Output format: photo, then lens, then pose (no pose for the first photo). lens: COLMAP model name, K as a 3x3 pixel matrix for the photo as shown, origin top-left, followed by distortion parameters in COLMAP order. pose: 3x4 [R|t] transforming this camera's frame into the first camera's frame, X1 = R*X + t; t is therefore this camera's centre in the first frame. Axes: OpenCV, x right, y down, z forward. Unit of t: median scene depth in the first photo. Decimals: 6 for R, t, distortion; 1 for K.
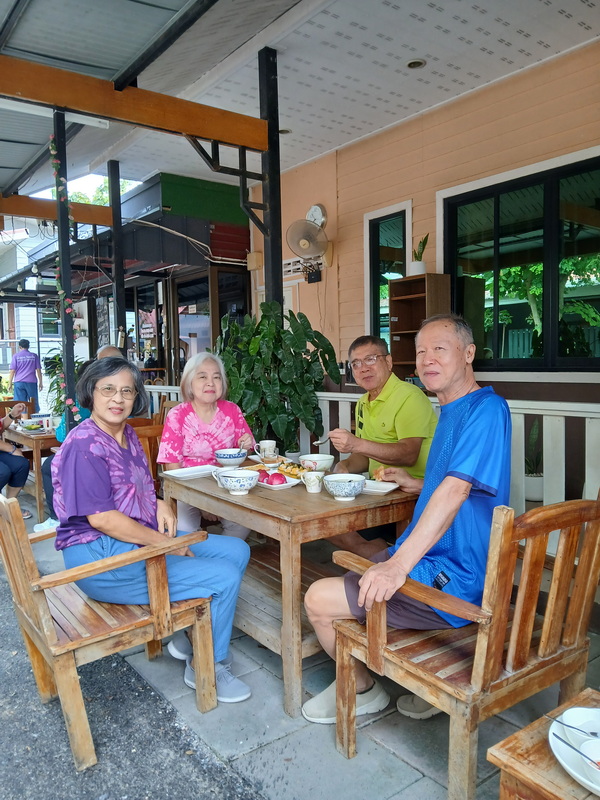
lens RADIAL K [[643.5, 0, 333.0], [0, 643.5, 413.6], [0, 0, 1]] dist [0.186379, -0.365174]
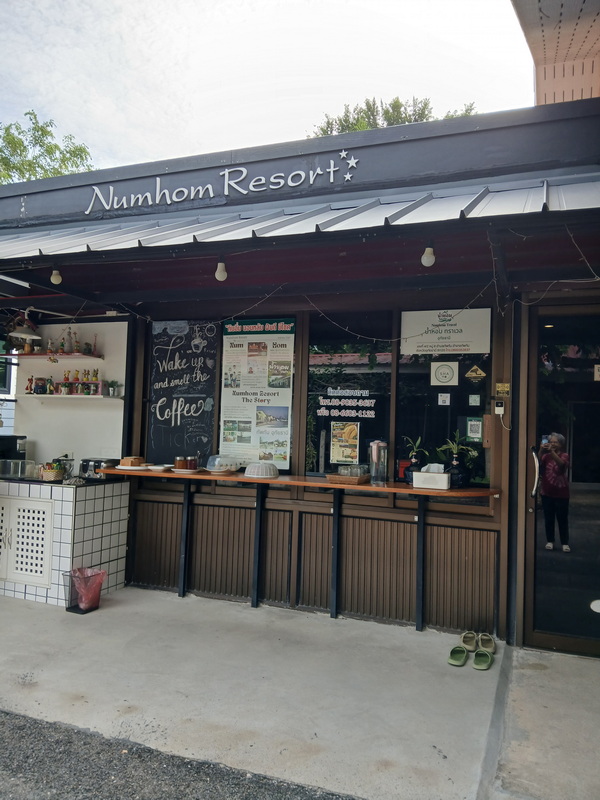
lens RADIAL K [[633.6, 0, 307.0], [0, 633.6, 400.7], [0, 0, 1]] dist [0.110652, -0.225783]
pose [[0.835298, 0.122986, 0.535866, -0.525808], [-0.024386, 0.981988, -0.187361, -0.036910], [-0.549257, 0.143434, 0.823252, 0.589810]]
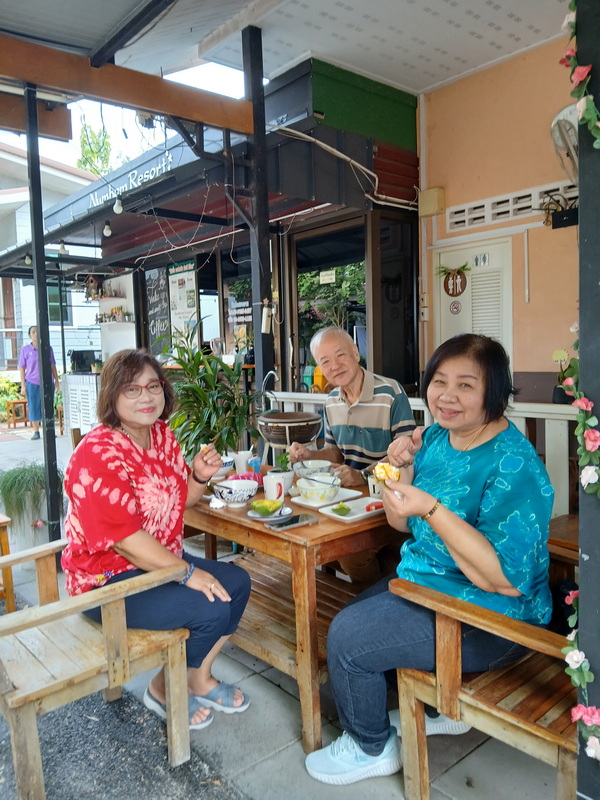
lens RADIAL K [[633.6, 0, 307.0], [0, 633.6, 400.7], [0, 0, 1]] dist [0.110652, -0.225783]
pose [[0.999235, -0.004803, 0.038801, -0.214839], [0.005134, 0.999951, -0.008421, -0.022104], [-0.038759, 0.008614, 0.999211, 0.280816]]
